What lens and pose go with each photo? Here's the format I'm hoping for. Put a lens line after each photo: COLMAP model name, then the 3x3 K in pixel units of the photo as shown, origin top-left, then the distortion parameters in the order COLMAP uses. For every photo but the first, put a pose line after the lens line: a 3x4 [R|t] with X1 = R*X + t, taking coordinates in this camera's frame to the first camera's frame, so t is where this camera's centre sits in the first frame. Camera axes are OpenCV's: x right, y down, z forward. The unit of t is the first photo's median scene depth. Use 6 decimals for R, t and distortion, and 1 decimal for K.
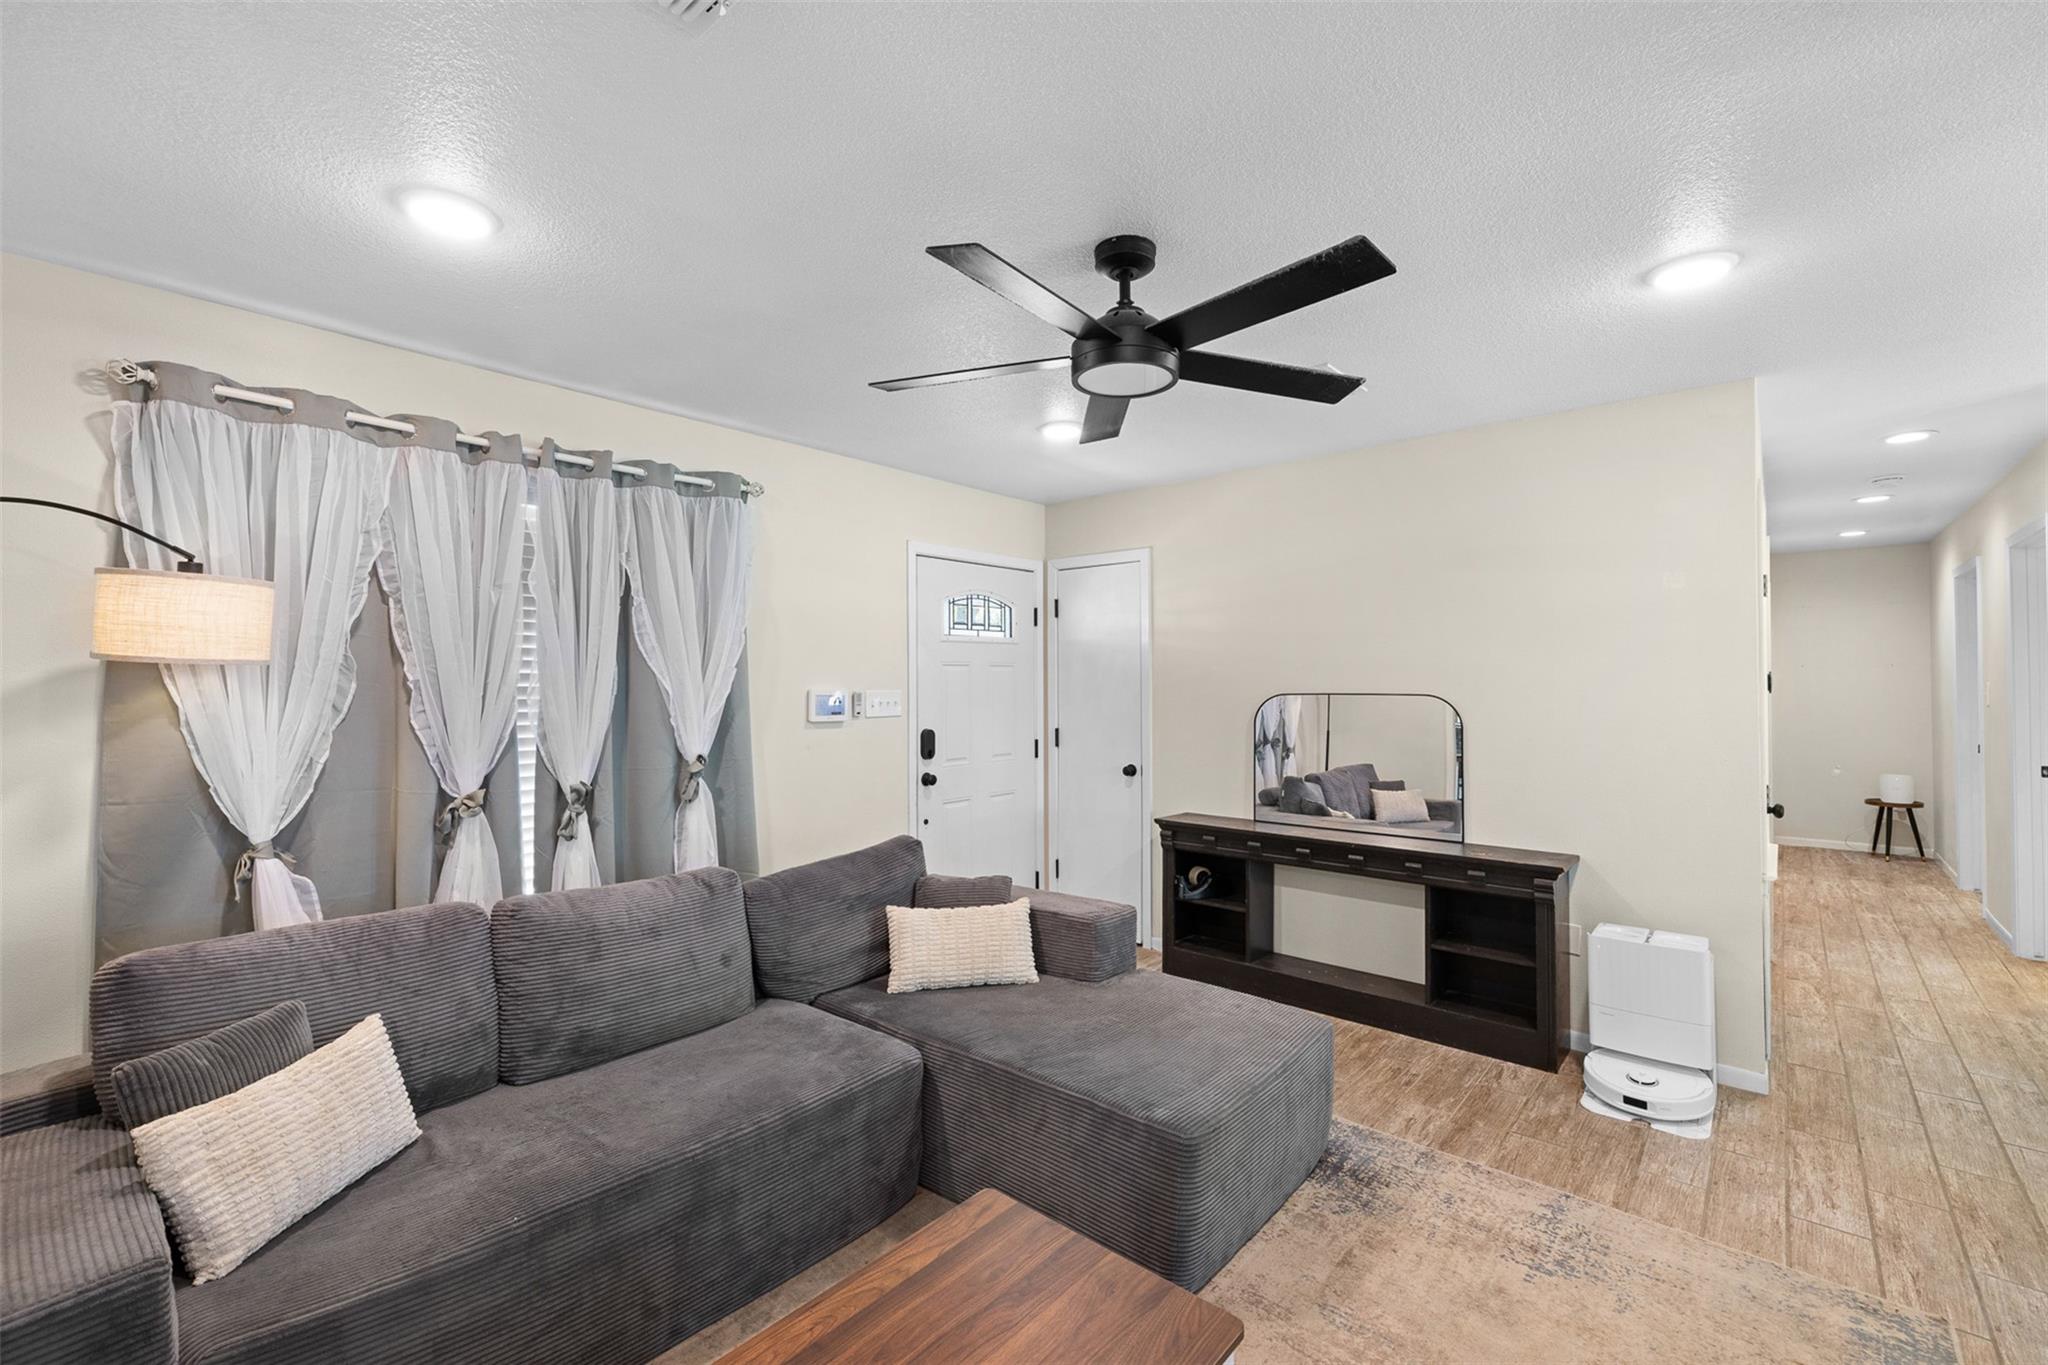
lens RADIAL K [[877.4, 0, 1012.7], [0, 877.4, 688.7], [0, 0, 1]] dist [0.000313, -0.001394]
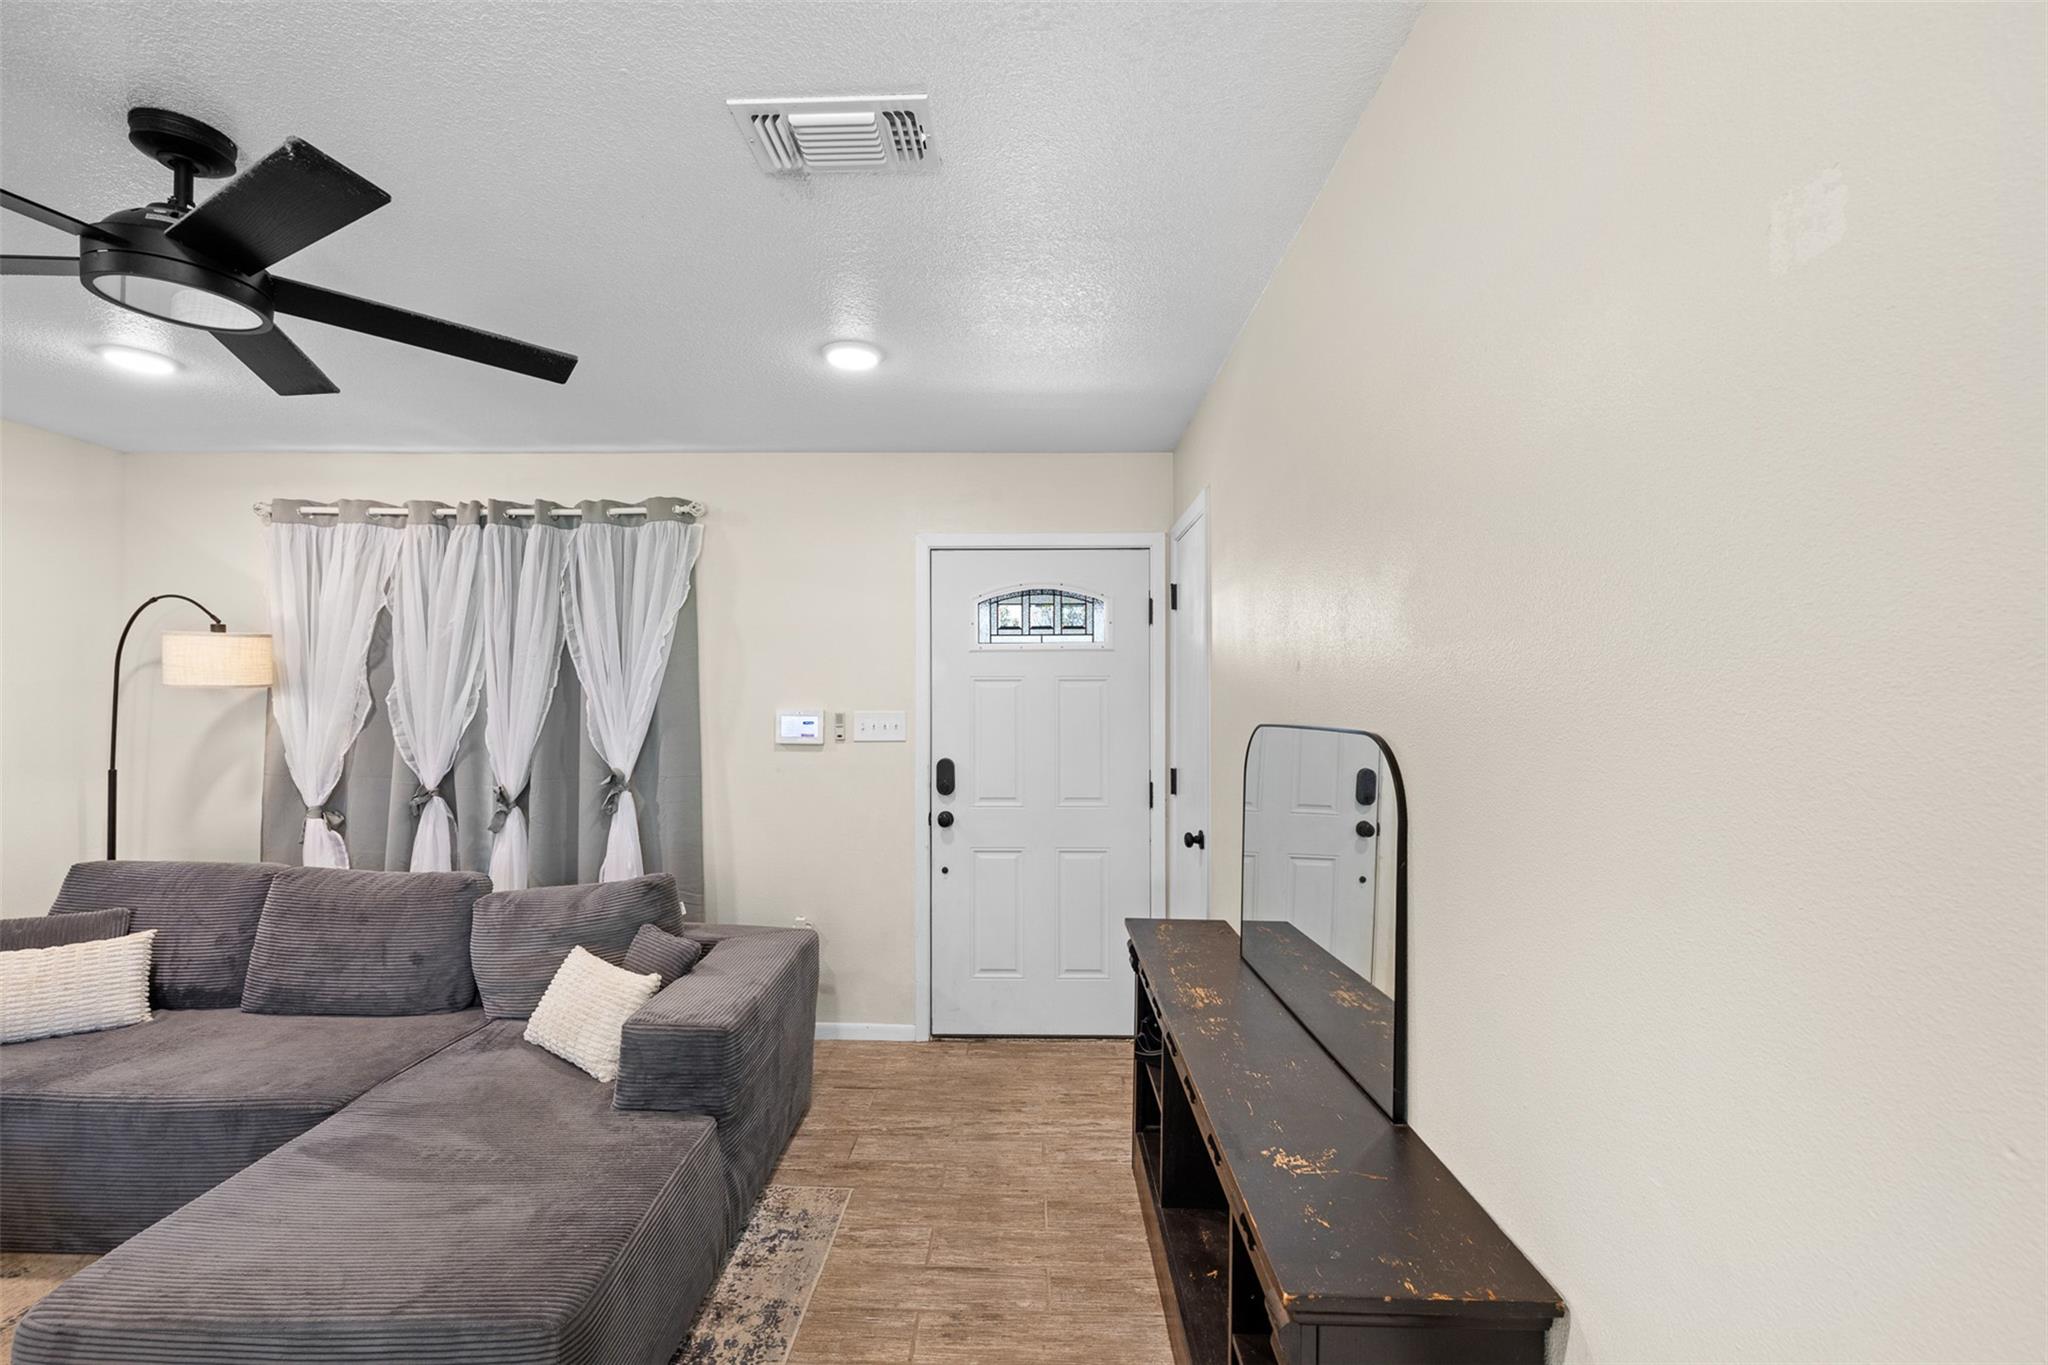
lens RADIAL K [[877.4, 0, 1035.7], [0, 877.4, 702.3], [0, 0, 1]] dist [0.000313, -0.001394]
pose [[0.645552, 0.004131, -0.763705, 0.812727], [-0.009307, 0.999954, -0.002458, -0.008229], [0.763659, 0.008694, 0.645561, 0.727111]]
